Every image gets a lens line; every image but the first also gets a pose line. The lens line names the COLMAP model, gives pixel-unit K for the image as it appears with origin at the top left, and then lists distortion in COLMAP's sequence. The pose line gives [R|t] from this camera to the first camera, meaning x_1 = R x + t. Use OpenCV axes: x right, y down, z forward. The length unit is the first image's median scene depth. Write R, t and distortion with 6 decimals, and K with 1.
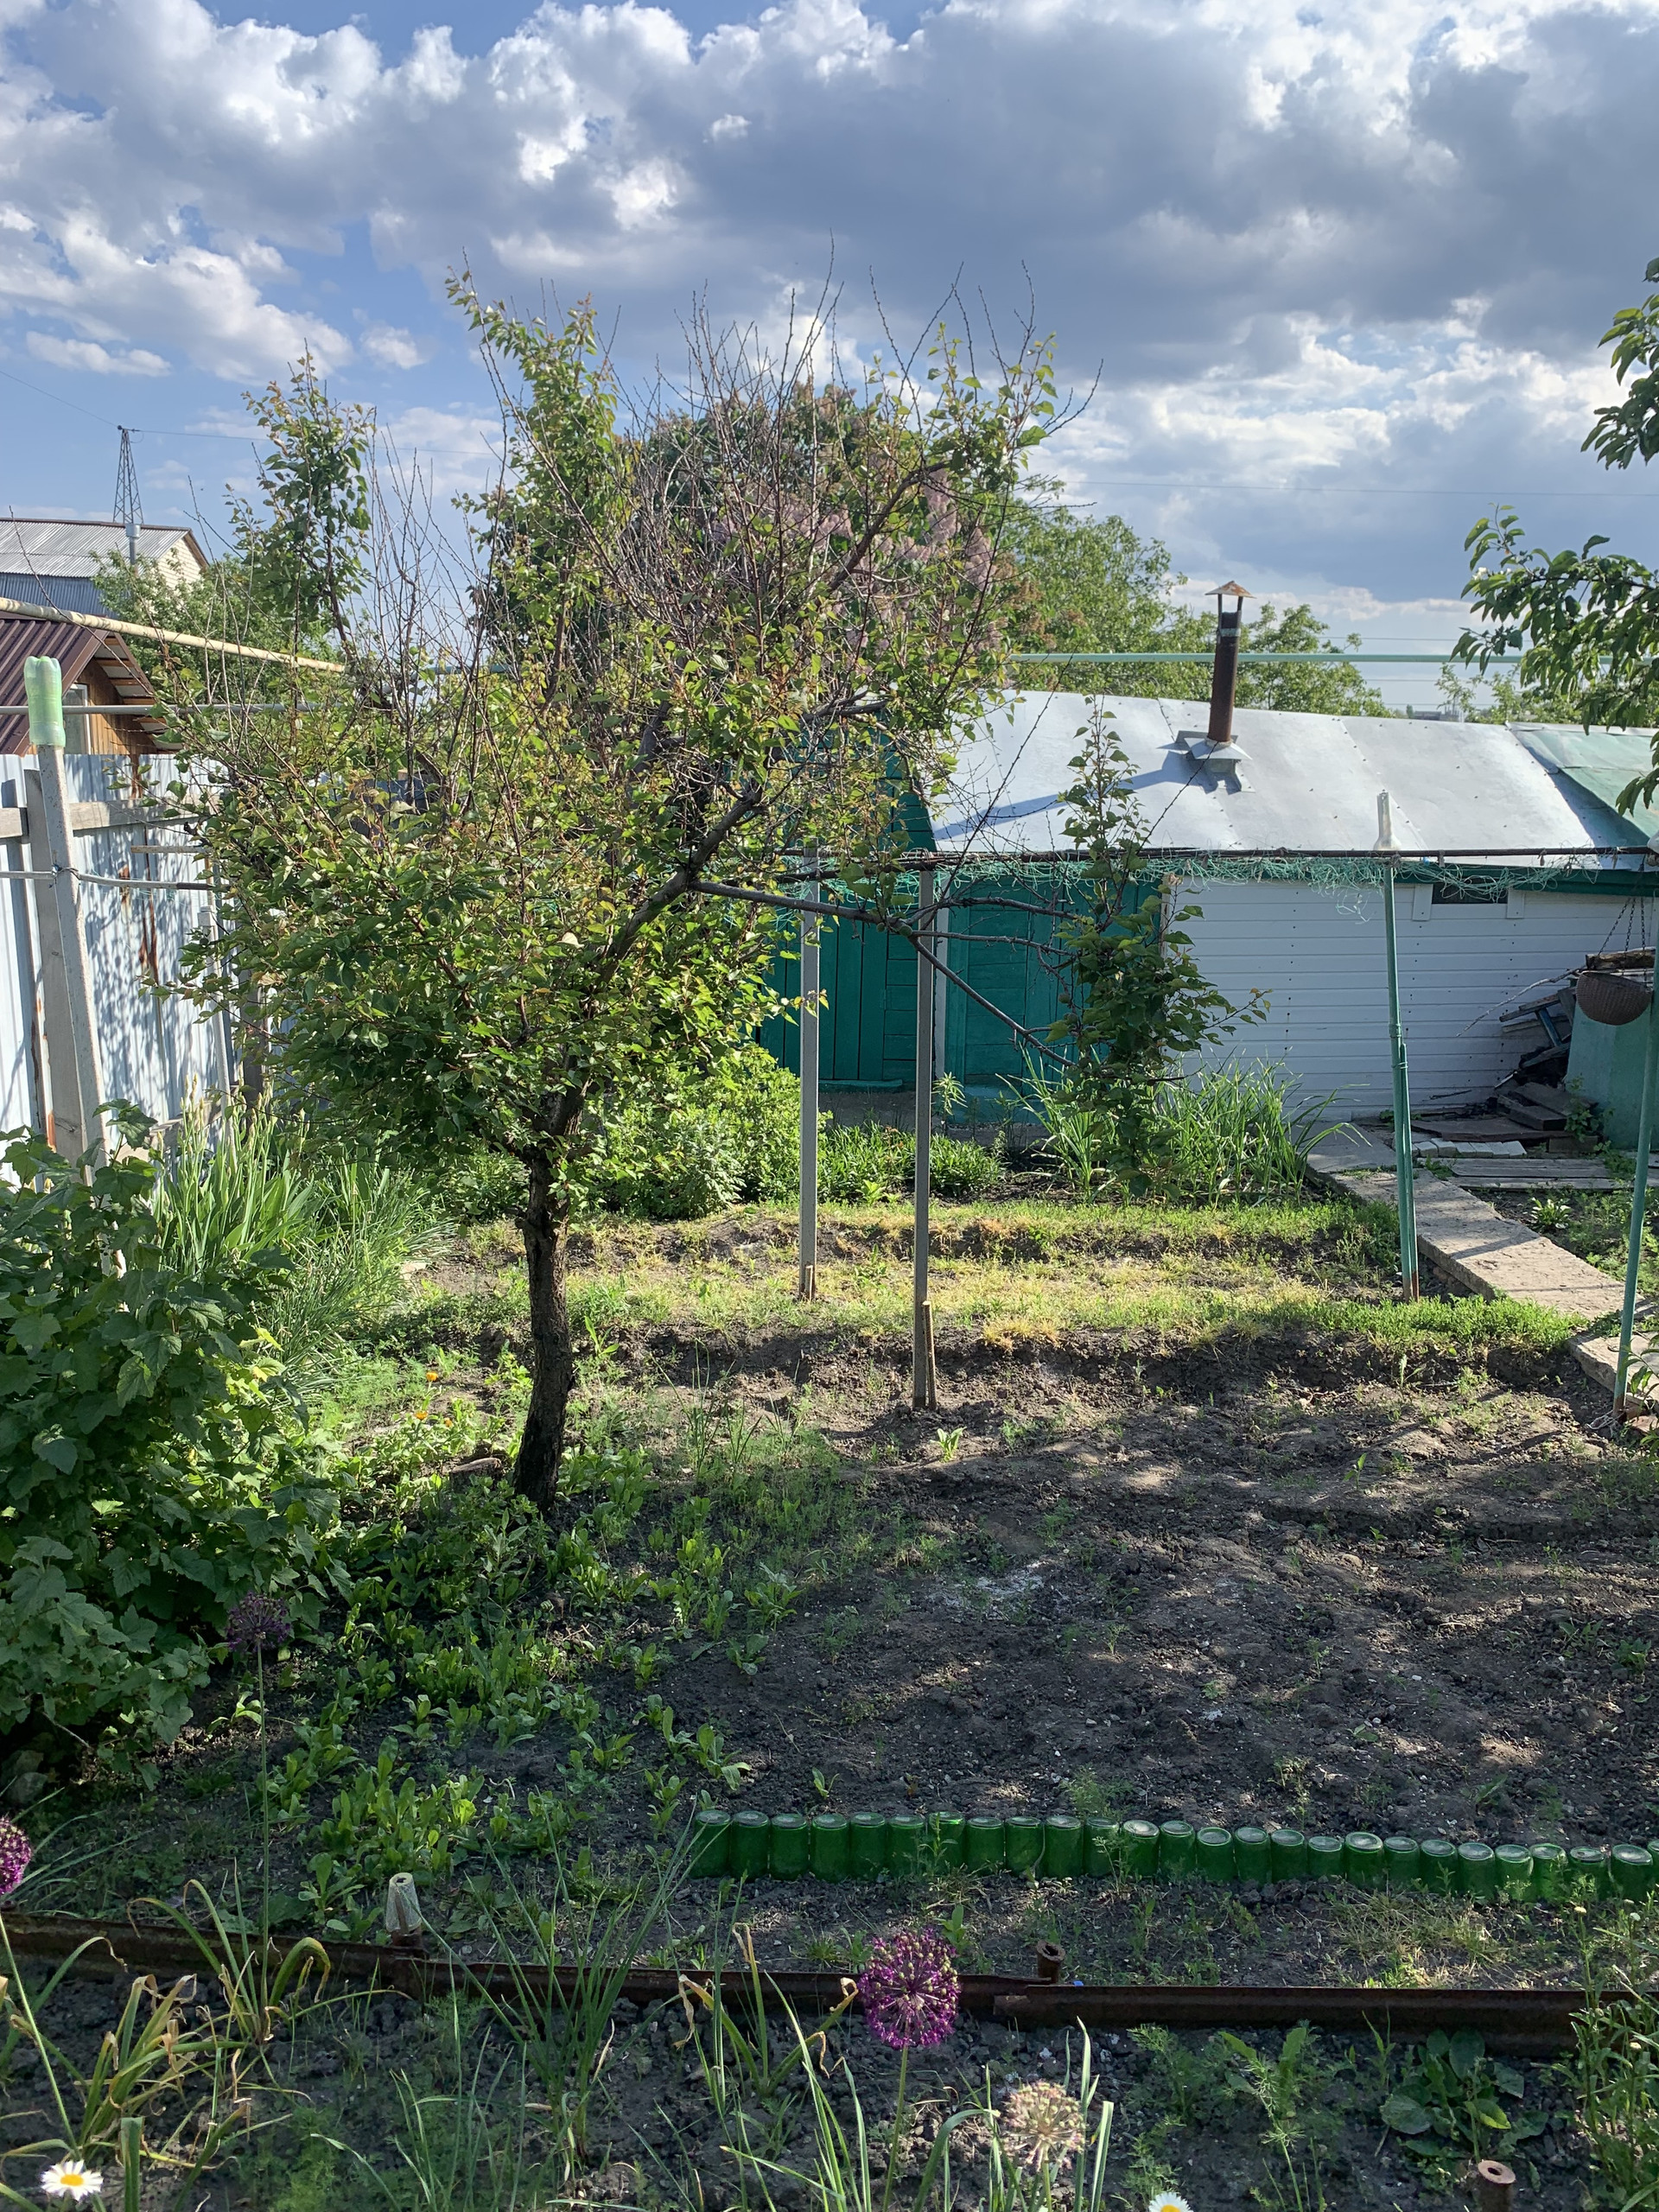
lens RADIAL K [[1684.1, 0, 832.7], [0, 1684.1, 1099.4], [0, 0, 1]] dist [0.015066, -0.016206]
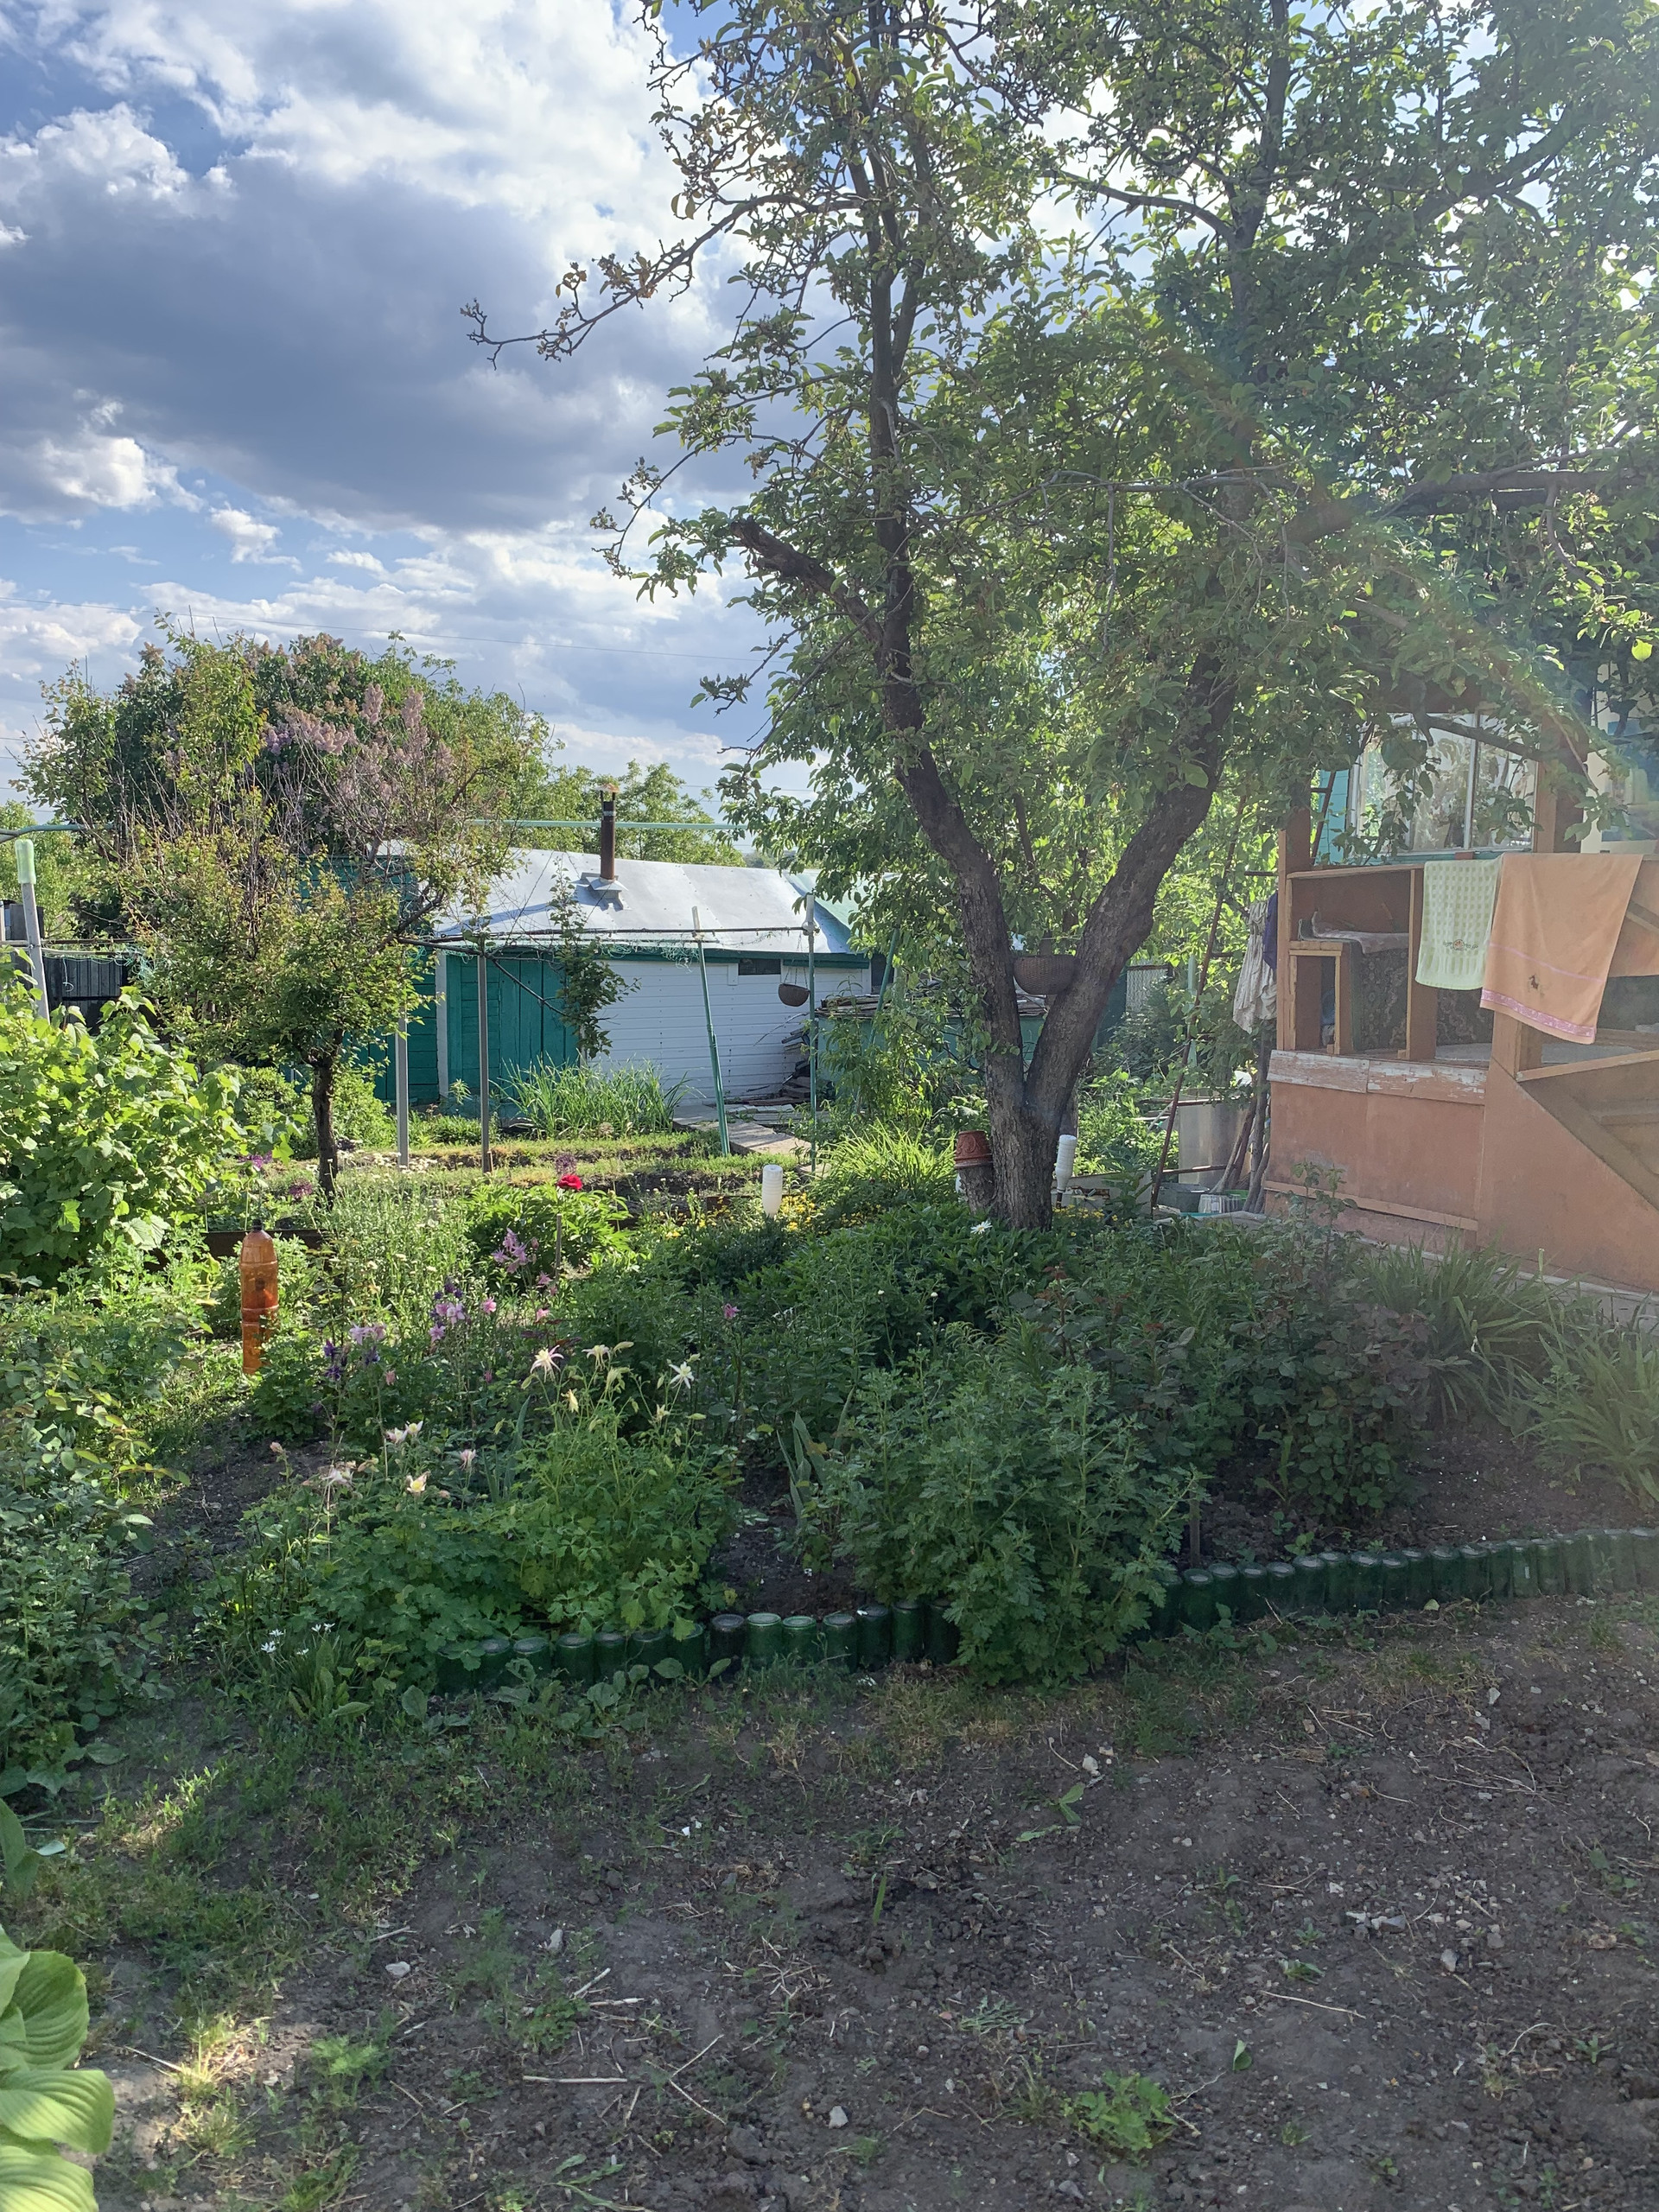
lens RADIAL K [[1684.1, 0, 825.3], [0, 1684.1, 1102.0], [0, 0, 1]] dist [0.015066, -0.016206]
pose [[0.937936, -0.047732, 0.343508, -0.176828], [0.074082, 0.995197, -0.063989, 0.149795], [-0.338804, 0.085466, 0.936967, -0.713589]]
